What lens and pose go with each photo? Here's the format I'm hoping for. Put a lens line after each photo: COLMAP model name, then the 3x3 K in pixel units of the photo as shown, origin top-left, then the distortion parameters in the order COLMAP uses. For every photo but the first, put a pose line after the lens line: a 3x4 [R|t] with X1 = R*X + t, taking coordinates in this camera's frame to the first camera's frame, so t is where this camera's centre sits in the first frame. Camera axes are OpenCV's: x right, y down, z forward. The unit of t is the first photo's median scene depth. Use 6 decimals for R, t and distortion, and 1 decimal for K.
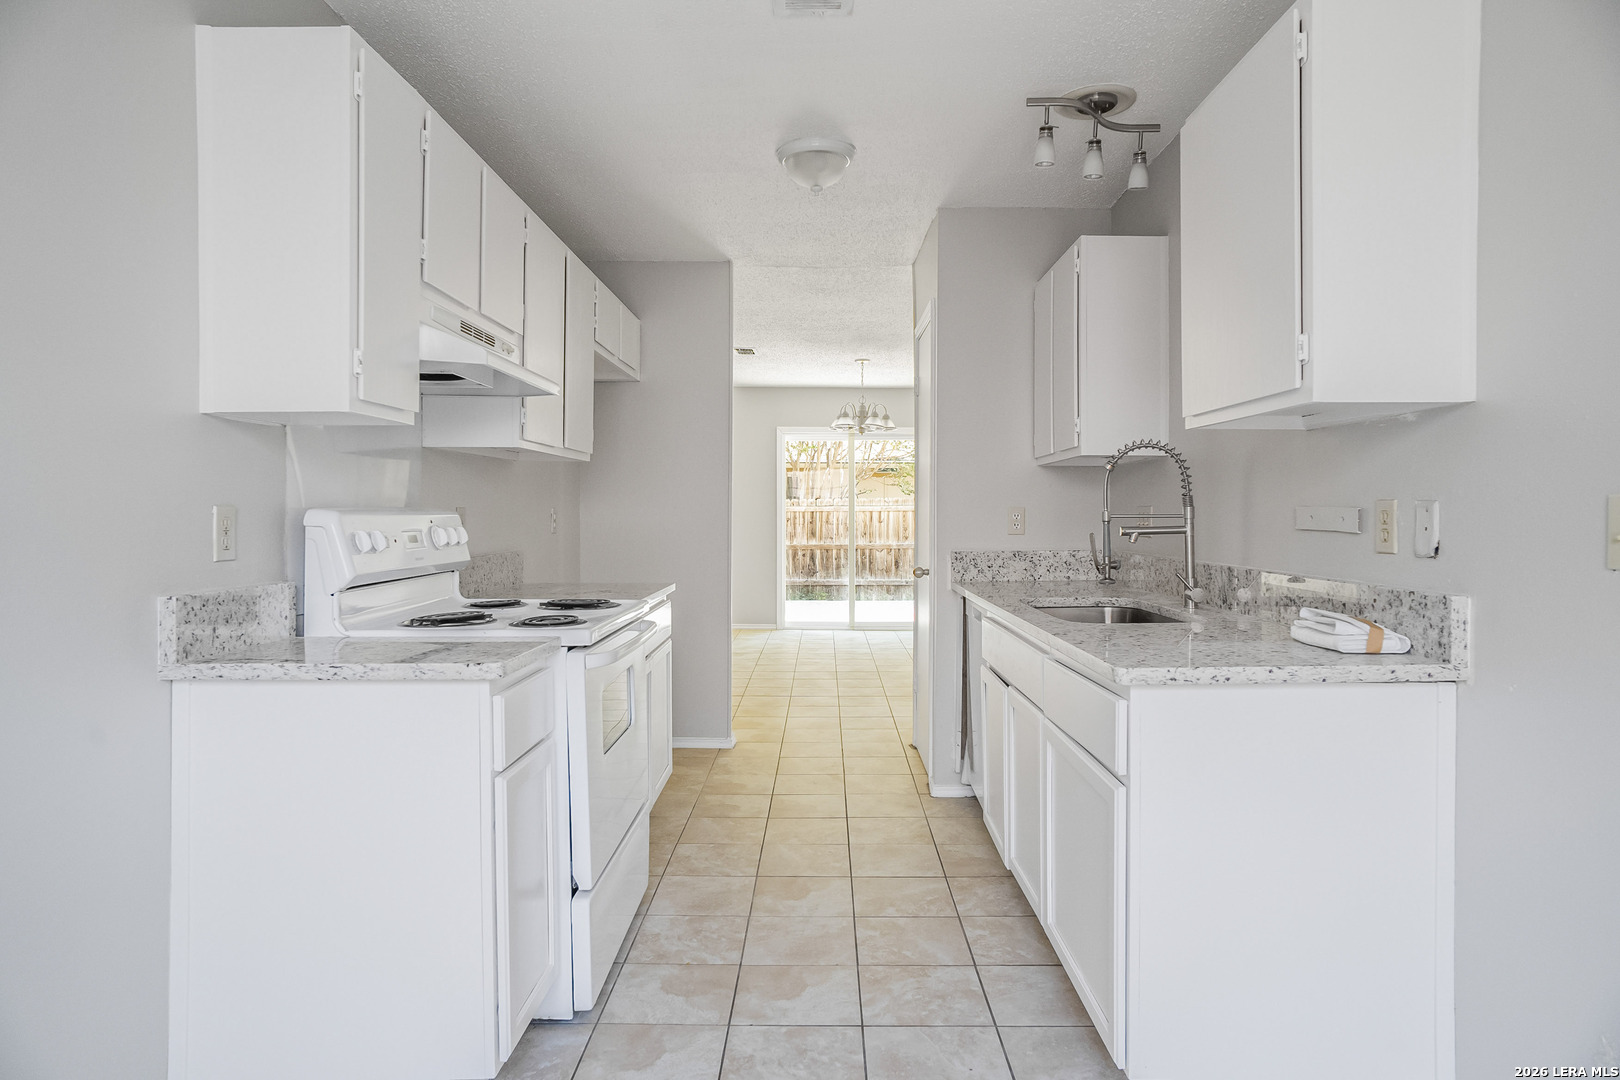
lens RADIAL K [[977.8, 0, 811.6], [0, 977.8, 531.0], [0, 0, 1]] dist [-0.060812, 0.043126]
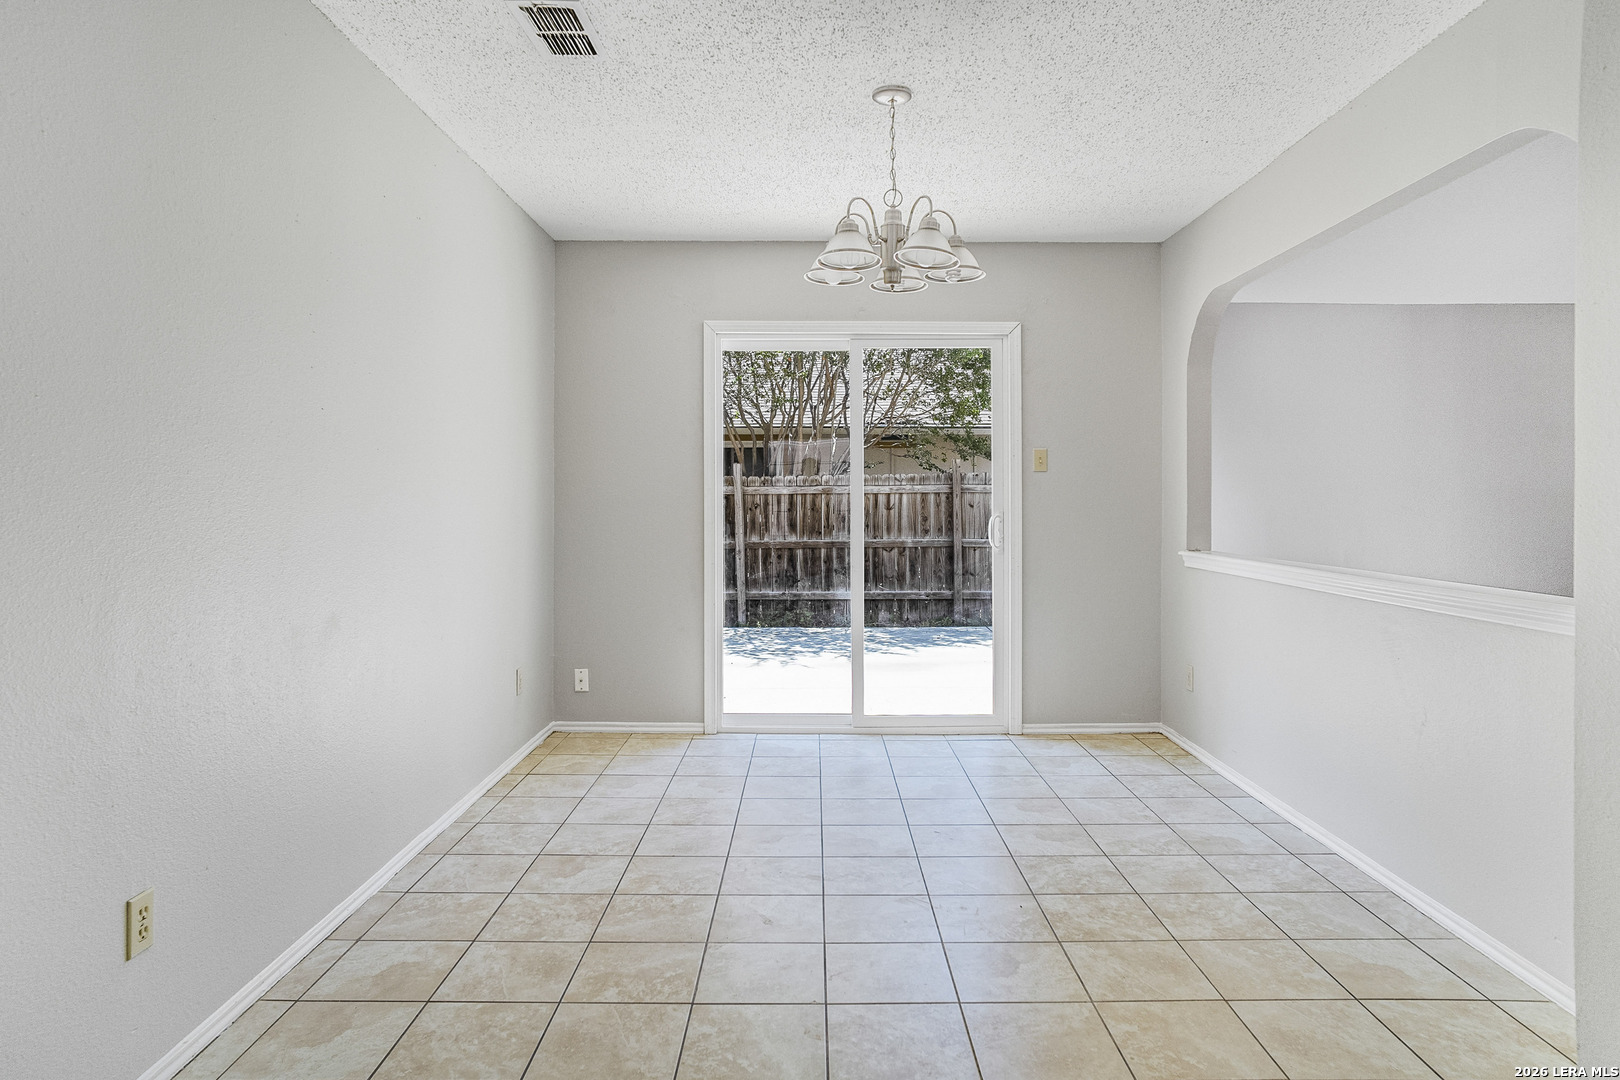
lens RADIAL K [[977.8, 0, 780.9], [0, 977.8, 499.3], [0, 0, 1]] dist [-0.060812, 0.043126]
pose [[0.999784, -0.003893, -0.020431, 0.007608], [0.003544, 0.999848, -0.017088, -0.004574], [0.020495, 0.017012, 0.999645, 0.302368]]
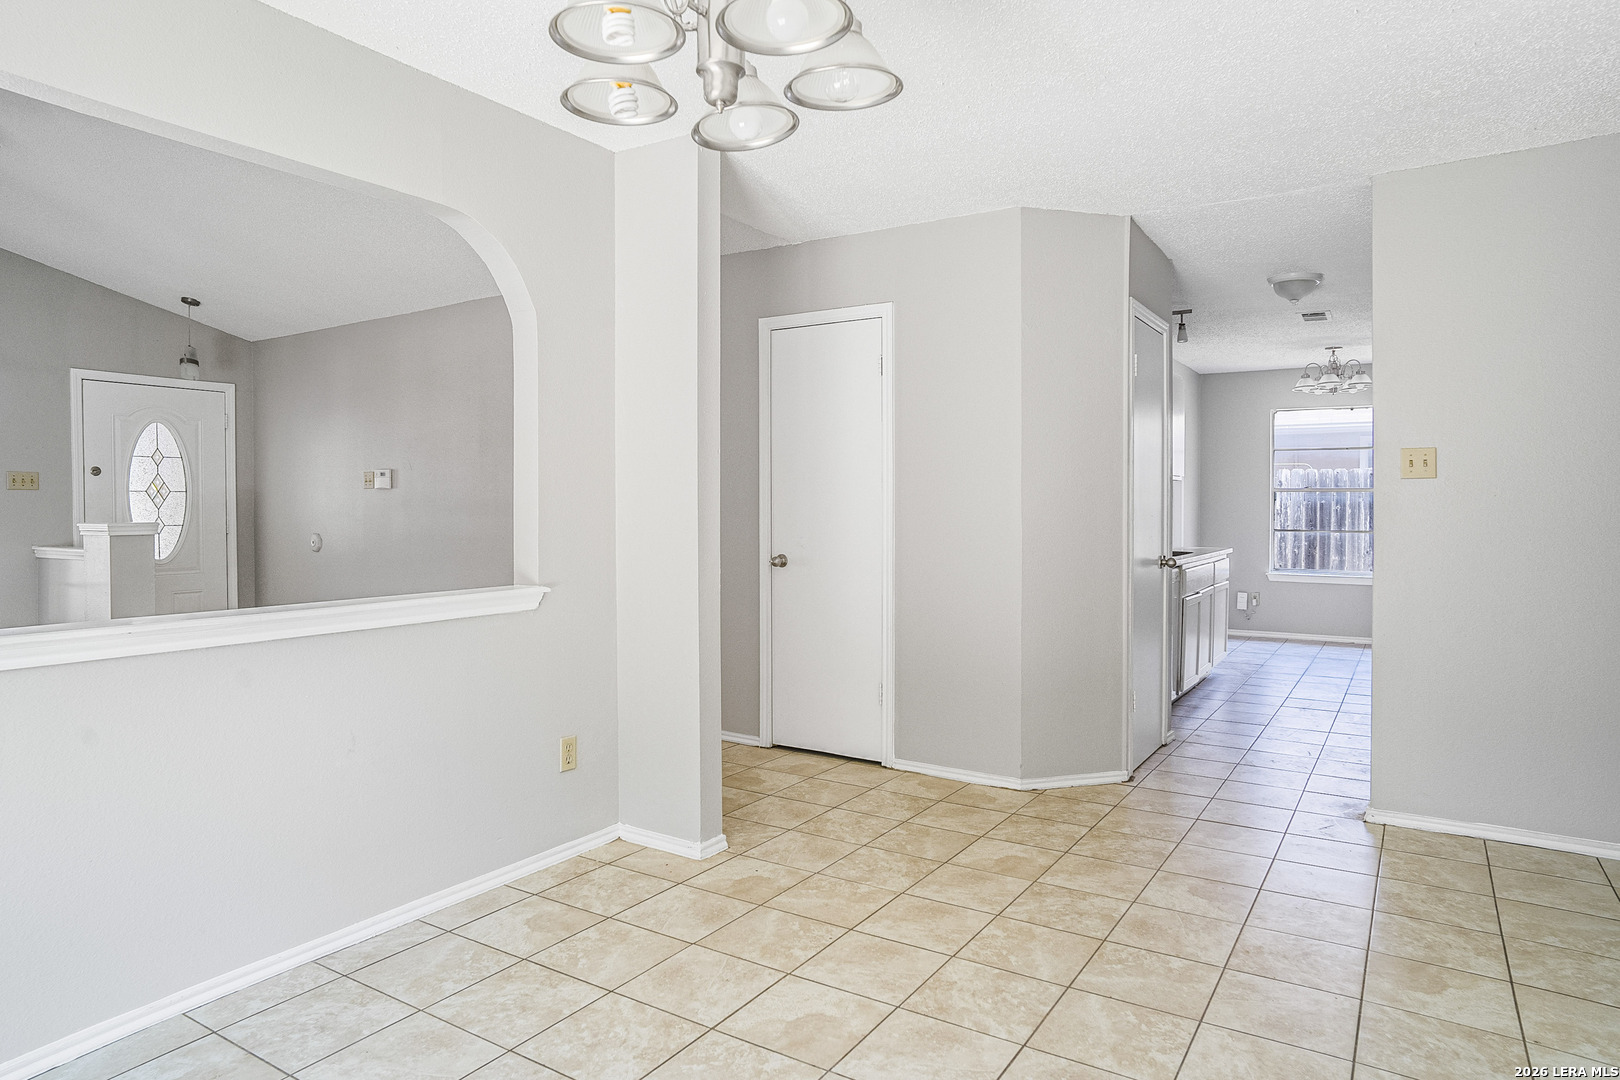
lens RADIAL K [[977.8, 0, 818.4], [0, 977.8, 531.9], [0, 0, 1]] dist [-0.060812, 0.043126]
pose [[-0.852628, -0.014991, 0.522304, -0.028967], [0.007115, 0.999163, 0.040293, -0.009154], [-0.522471, 0.038071, -0.851807, 0.542377]]
